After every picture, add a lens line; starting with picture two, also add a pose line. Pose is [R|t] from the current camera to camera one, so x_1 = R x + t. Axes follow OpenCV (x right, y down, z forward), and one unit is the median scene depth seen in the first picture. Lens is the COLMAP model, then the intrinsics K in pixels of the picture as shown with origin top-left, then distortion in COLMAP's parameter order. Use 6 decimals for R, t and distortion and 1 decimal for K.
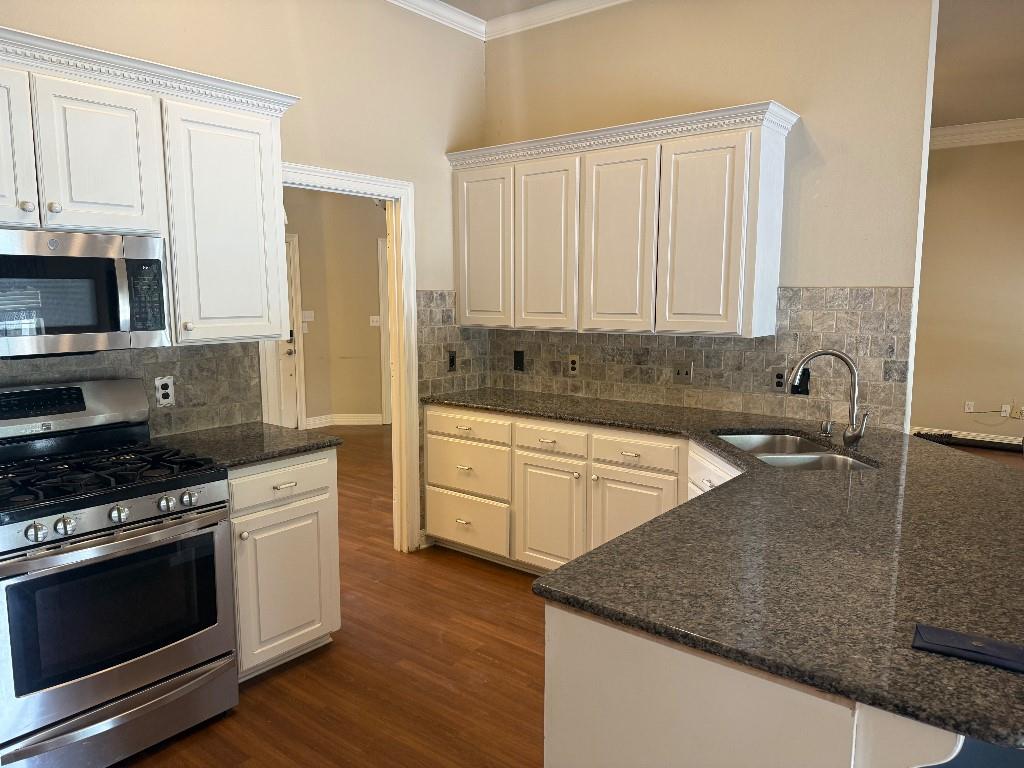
lens RADIAL K [[699.0, 0, 512.0], [0, 699.0, 384.0], [0, 0, 1]] dist [0.005363, 0.000118]
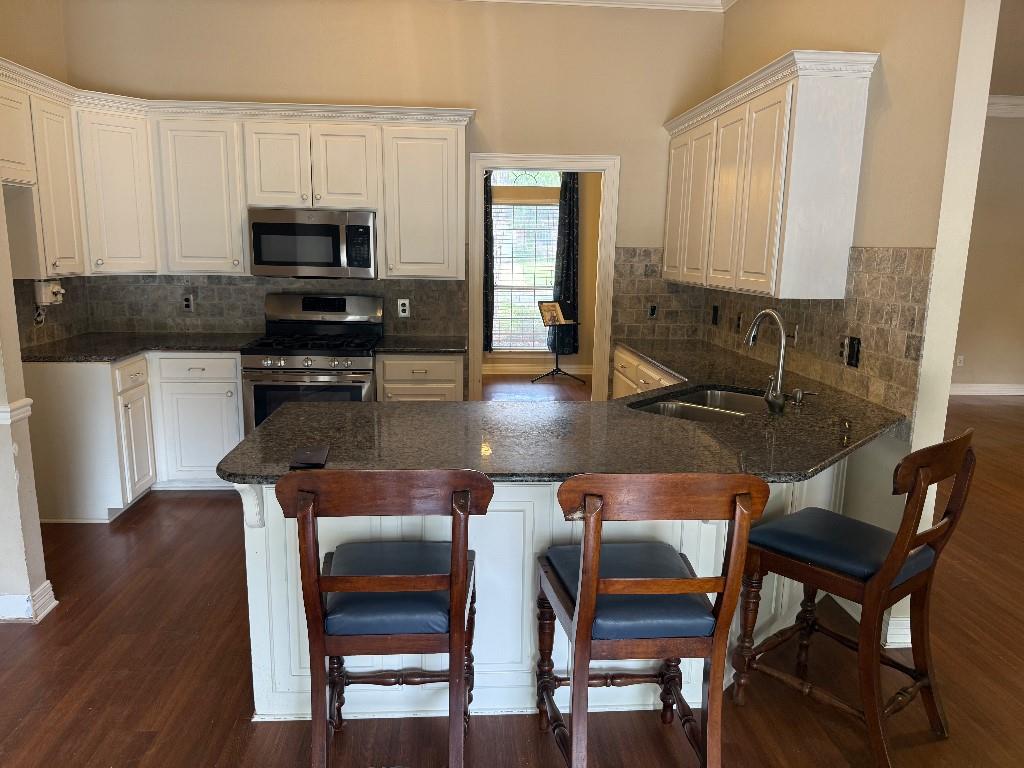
lens RADIAL K [[713.8, 0, 512.0], [0, 713.8, 384.0], [0, 0, 1]] dist [0.054178, -0.068442]
pose [[0.690398, 0.147869, -0.708156, 0.782163], [-0.109208, 0.988972, 0.100037, -0.008169], [0.715139, 0.008271, 0.698933, 0.032152]]
